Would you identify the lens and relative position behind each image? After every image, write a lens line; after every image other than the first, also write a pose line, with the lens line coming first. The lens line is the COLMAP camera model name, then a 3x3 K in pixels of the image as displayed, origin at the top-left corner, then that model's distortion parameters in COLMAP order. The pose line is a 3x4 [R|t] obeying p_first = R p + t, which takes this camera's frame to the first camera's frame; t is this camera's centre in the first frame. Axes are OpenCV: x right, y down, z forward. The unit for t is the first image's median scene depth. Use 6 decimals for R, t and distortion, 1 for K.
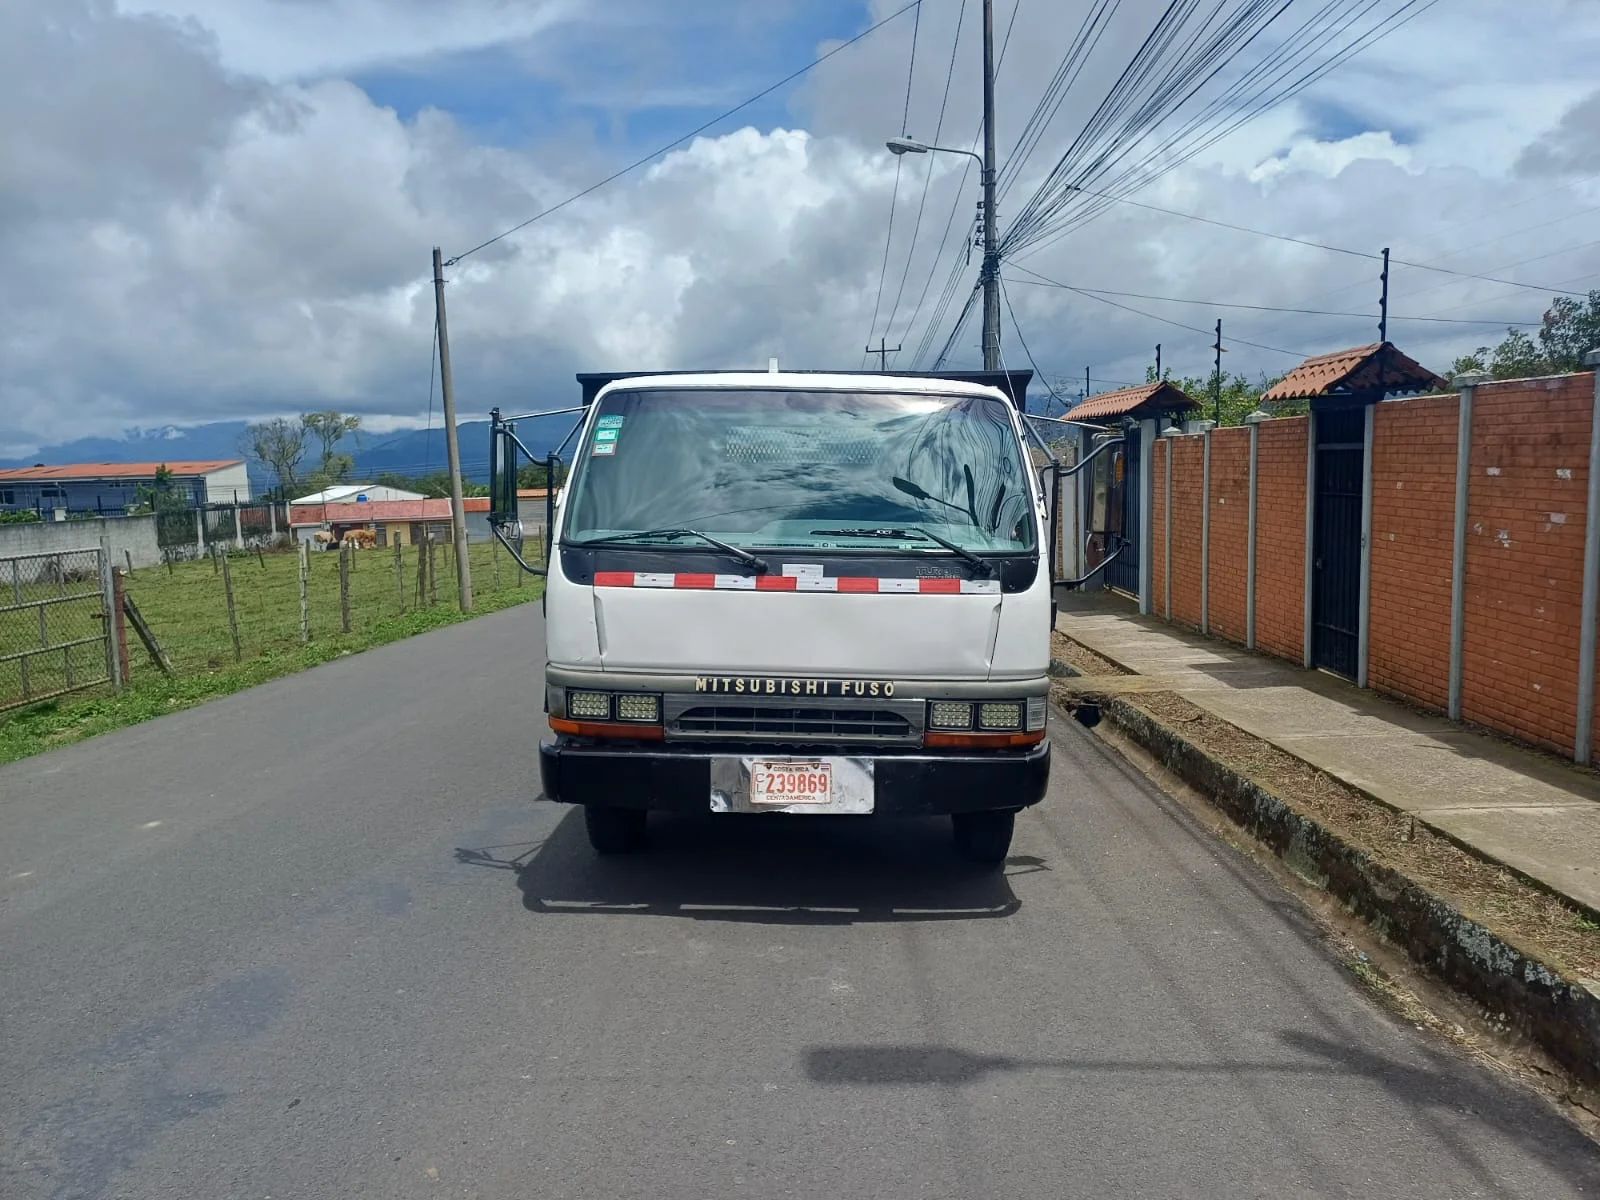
lens RADIAL K [[1220.5, 0, 786.8], [0, 1220.5, 602.9], [0, 0, 1]] dist [0.066913, -0.060963]
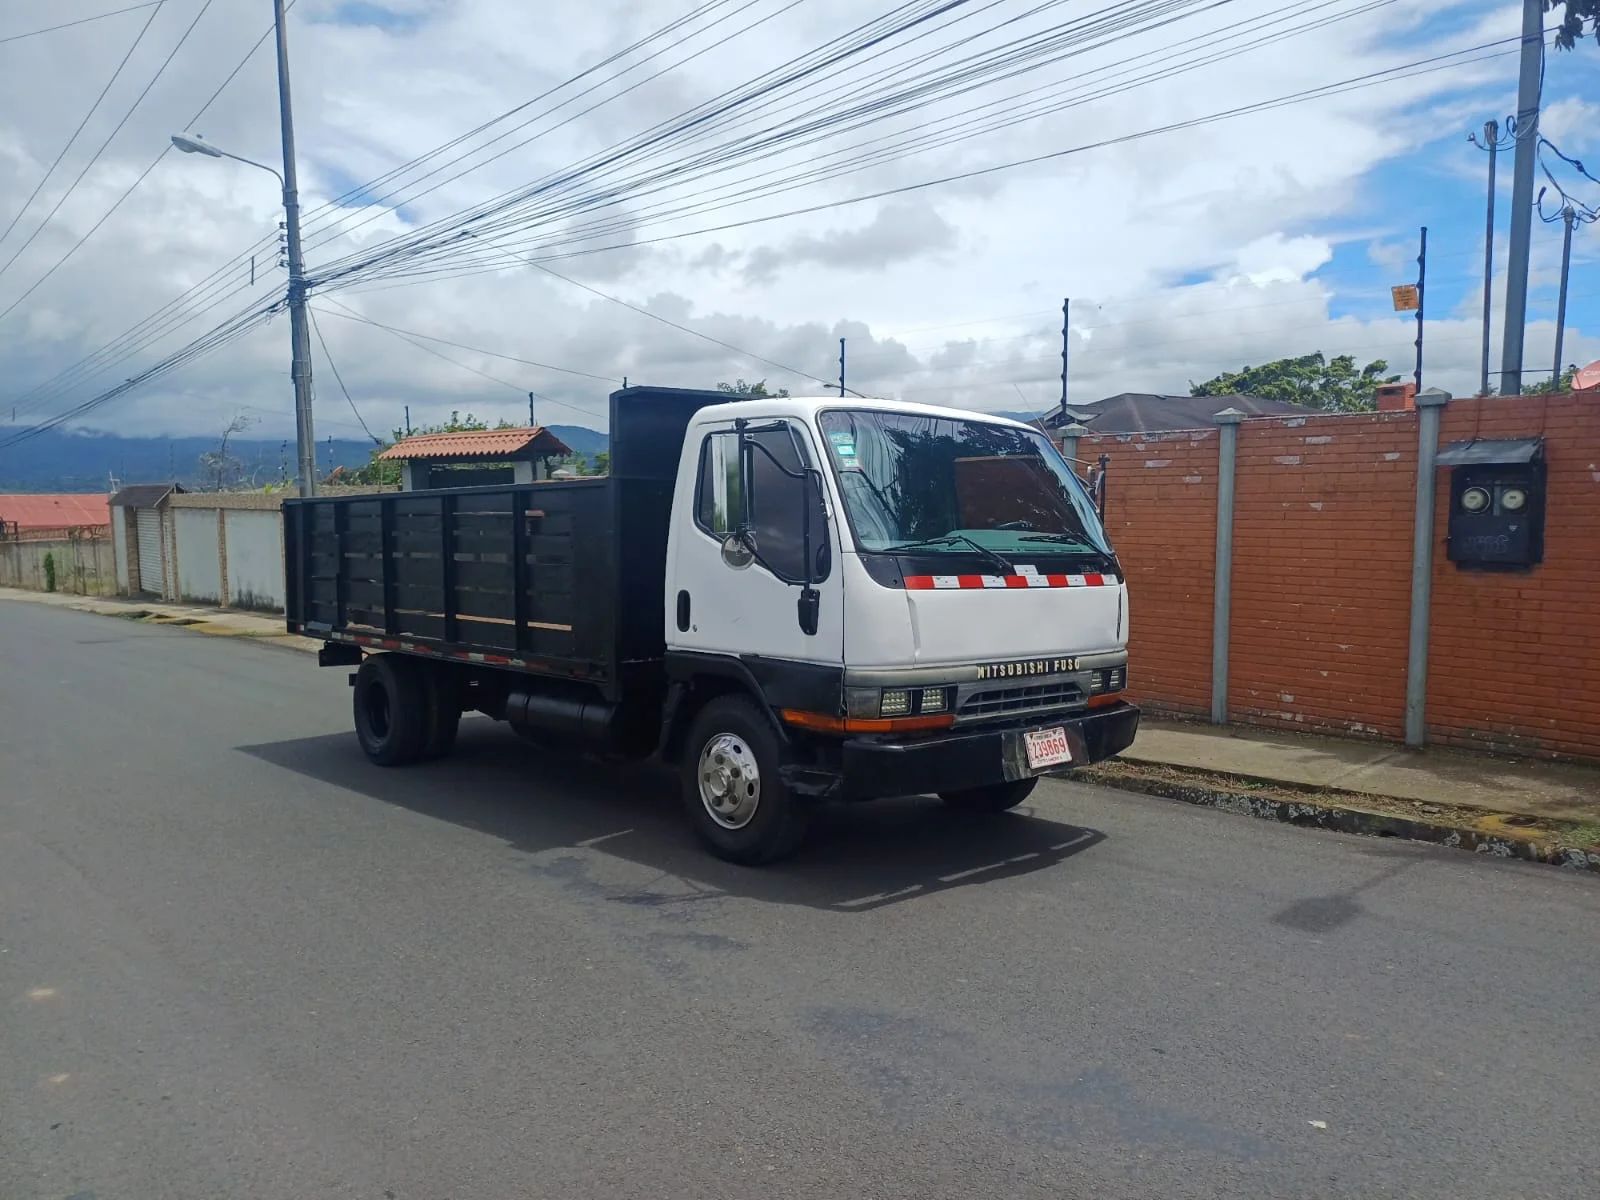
lens RADIAL K [[1220.5, 0, 786.8], [0, 1220.5, 602.9], [0, 0, 1]] dist [0.066913, -0.060963]
pose [[0.711337, -0.040186, 0.701701, -0.980998], [0.068428, 0.997581, -0.012237, 0.003711], [-0.699512, 0.056720, 0.712366, 0.311755]]
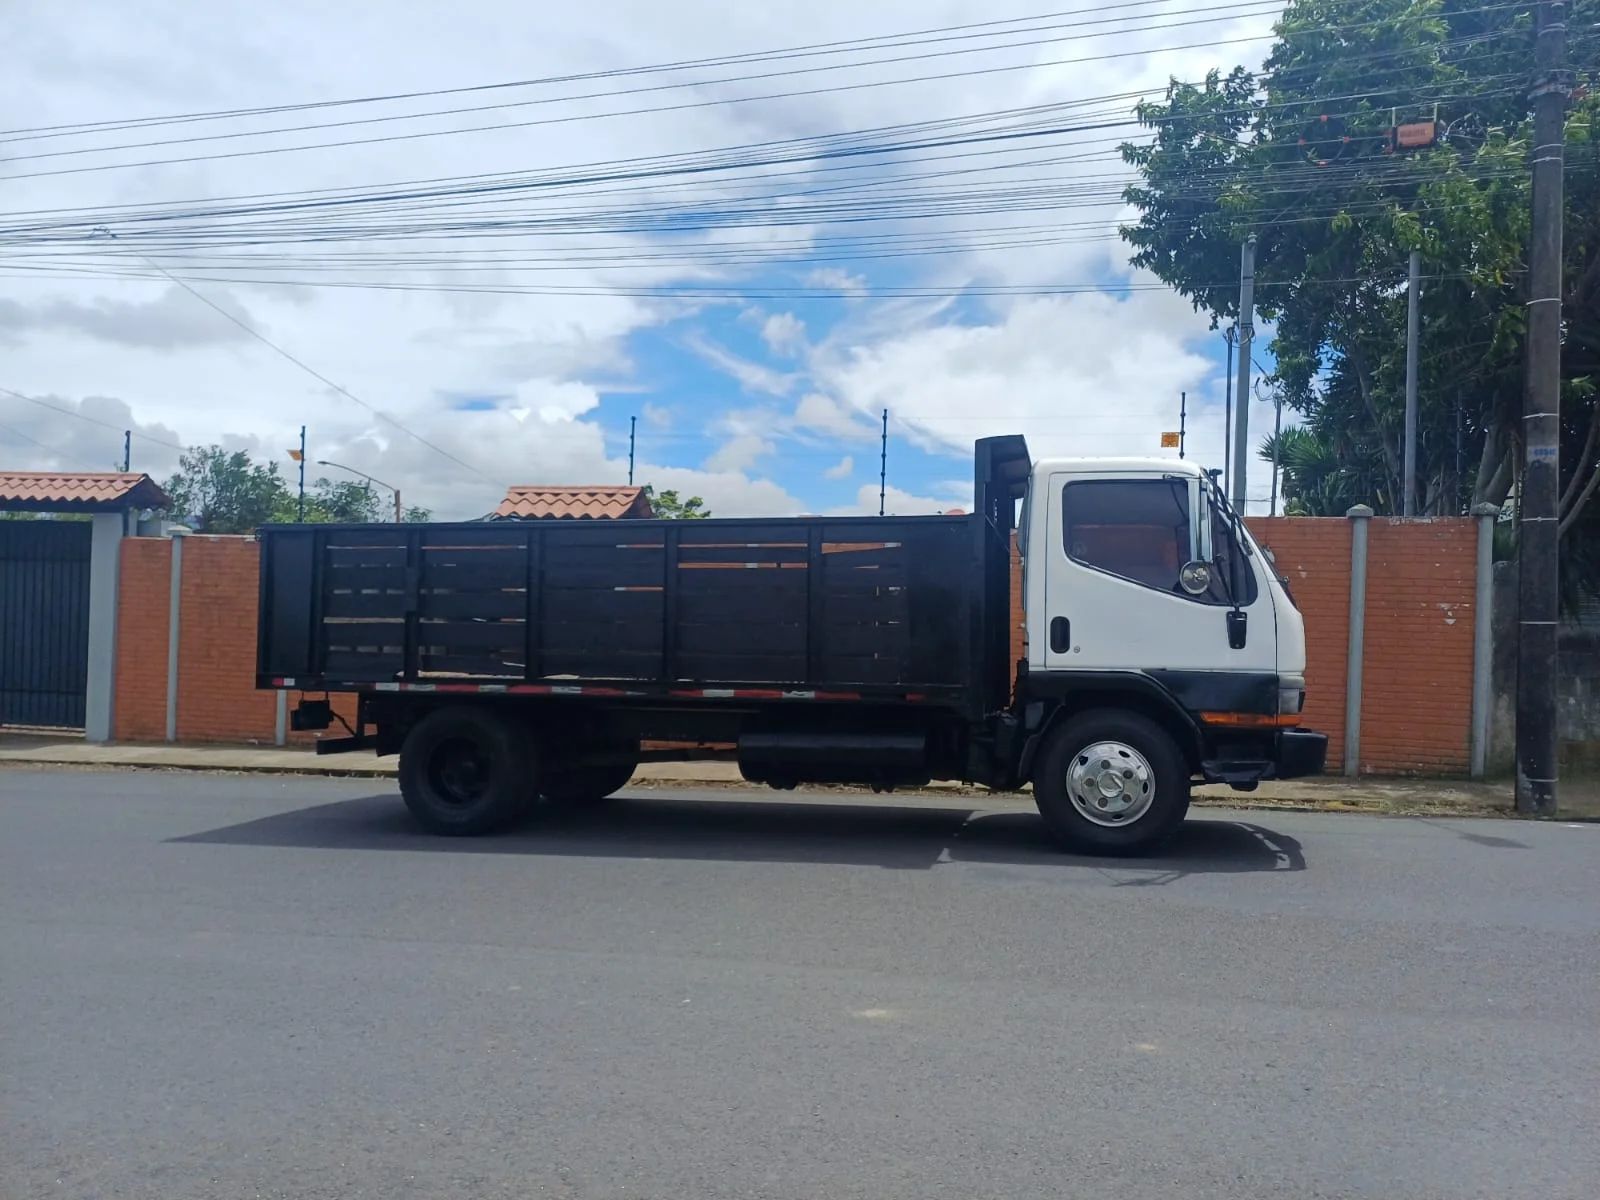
lens RADIAL K [[1220.5, 0, 786.8], [0, 1220.5, 602.9], [0, 0, 1]] dist [0.066913, -0.060963]
pose [[0.184009, 0.046379, 0.981830, -1.562071], [0.078244, 0.995025, -0.061666, 0.013944], [-0.979805, 0.088170, 0.179465, 1.232986]]
